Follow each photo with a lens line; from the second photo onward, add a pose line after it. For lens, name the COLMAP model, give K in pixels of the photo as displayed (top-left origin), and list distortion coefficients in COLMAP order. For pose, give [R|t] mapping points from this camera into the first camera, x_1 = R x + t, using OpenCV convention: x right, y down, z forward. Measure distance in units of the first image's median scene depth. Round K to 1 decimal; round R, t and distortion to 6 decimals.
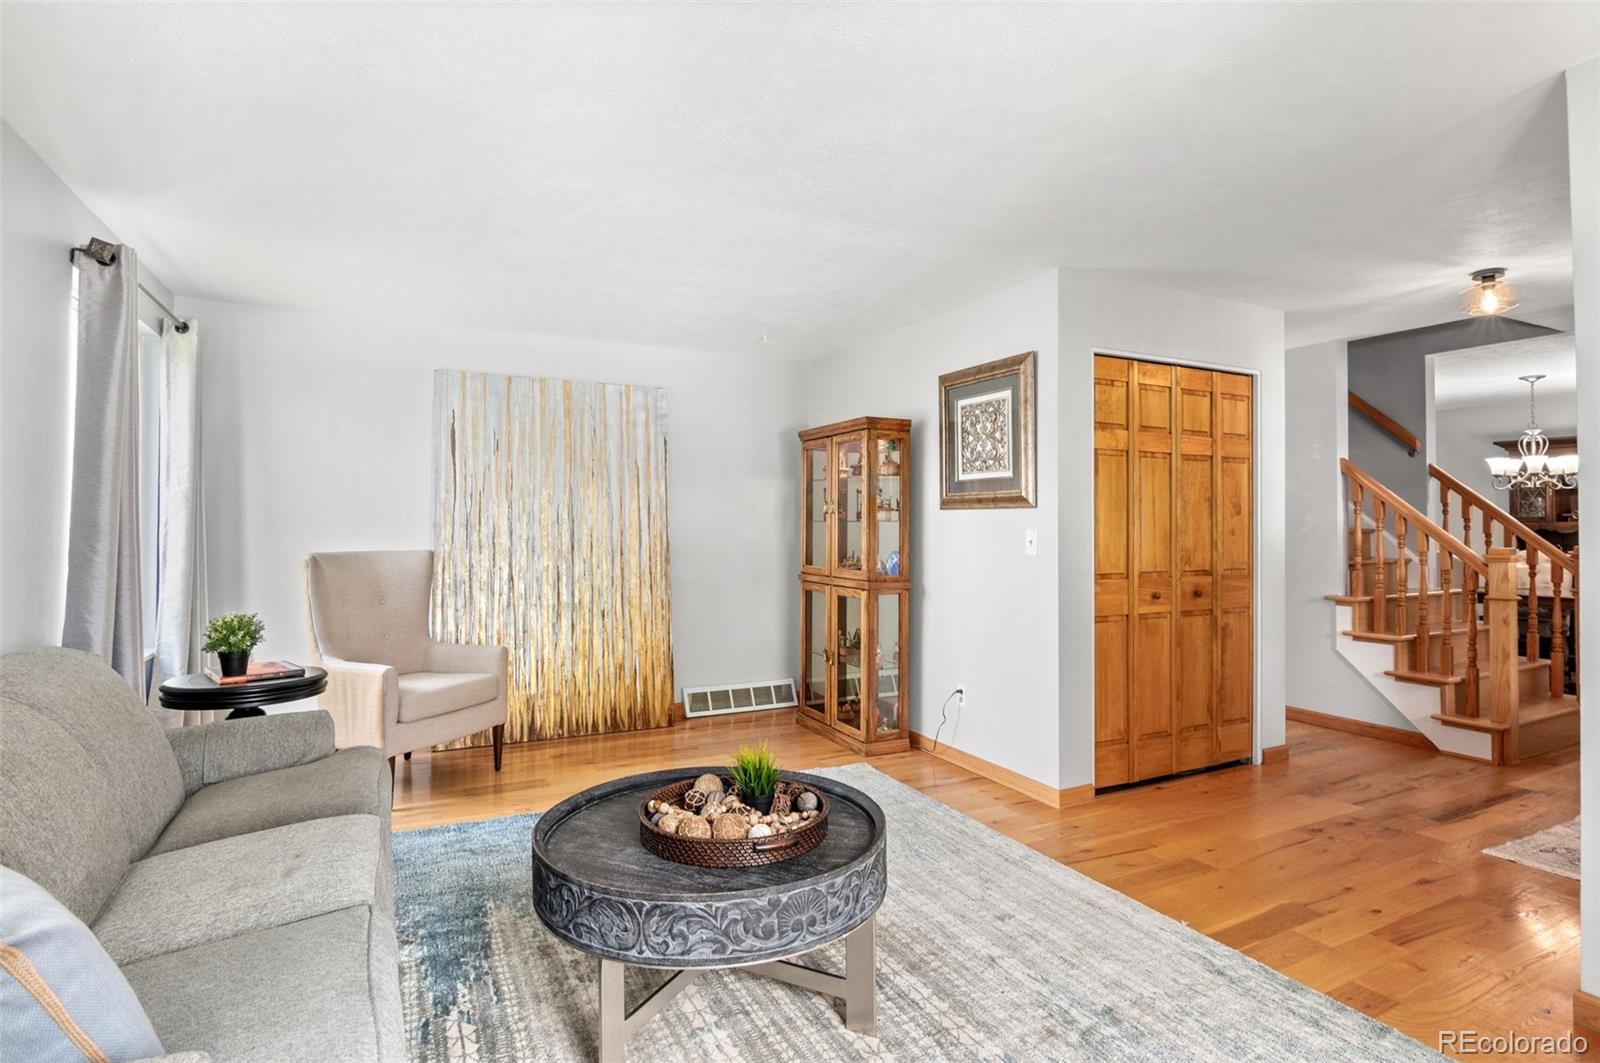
lens RADIAL K [[795.2, 0, 802.1], [0, 795.2, 523.7], [0, 0, 1]] dist [-0.016864, -0.000991]
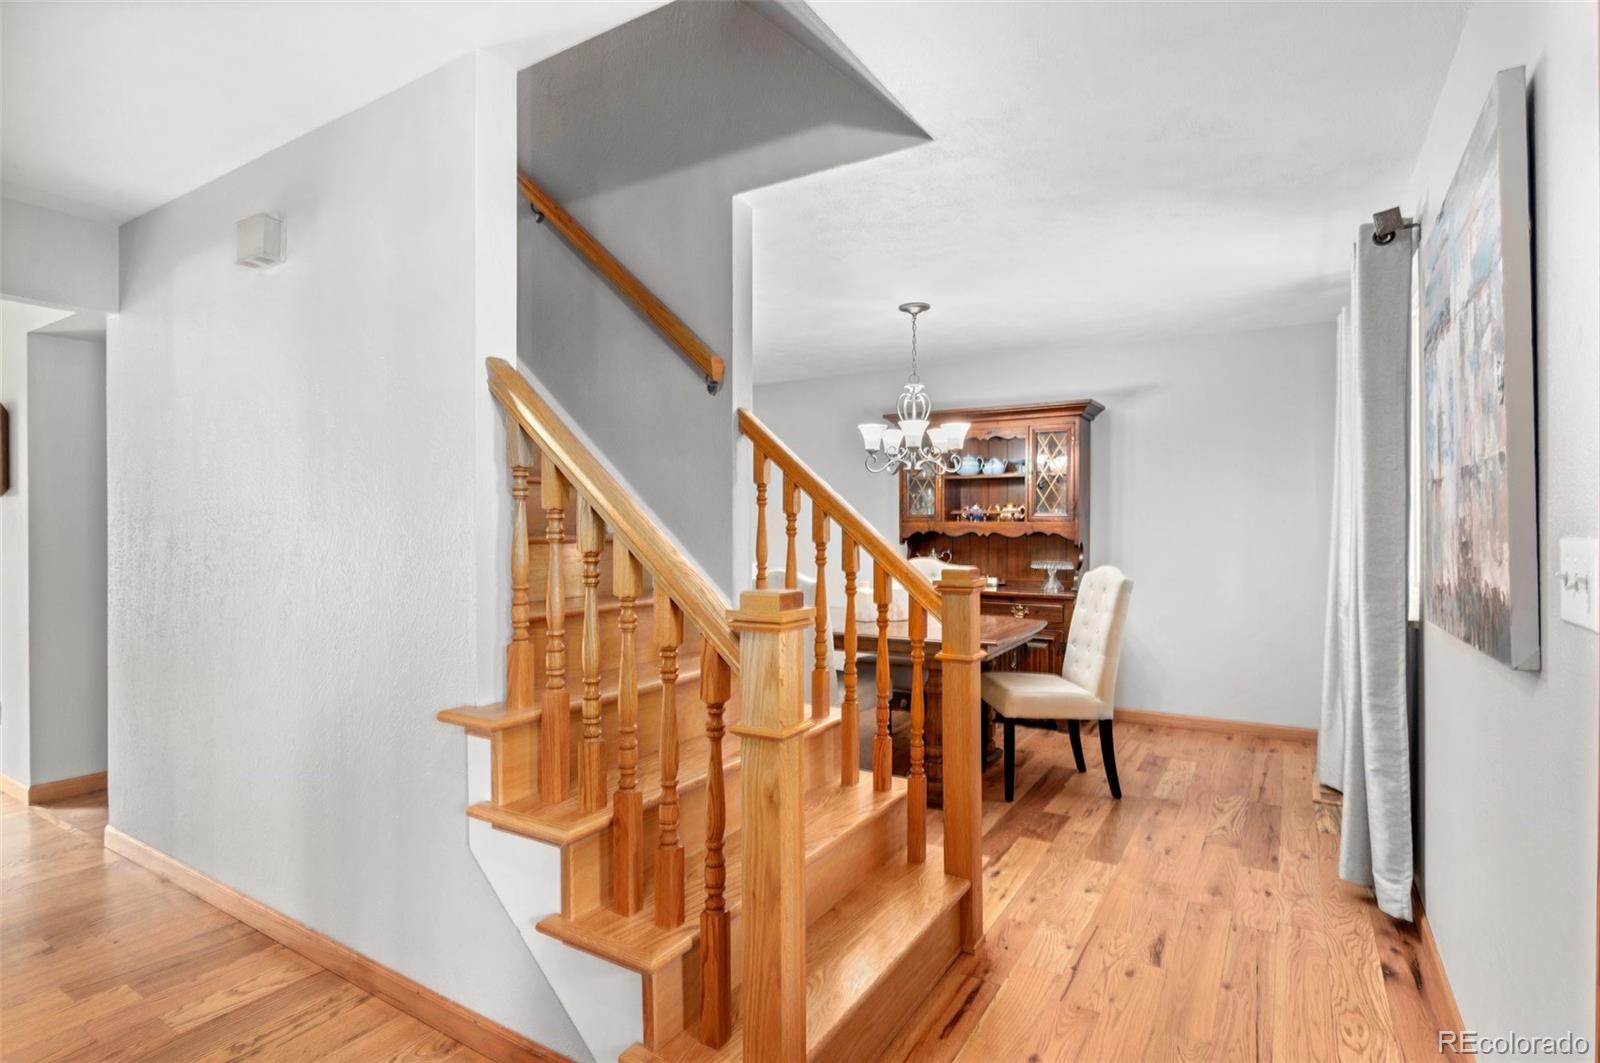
lens RADIAL K [[795.2, 0, 802.1], [0, 795.2, 523.7], [0, 0, 1]] dist [-0.016864, -0.000991]
pose [[0.850564, 0.003361, 0.525860, 0.559164], [-0.005113, 0.999985, 0.001878, -0.001425], [-0.525846, -0.004286, 0.850569, 0.532187]]
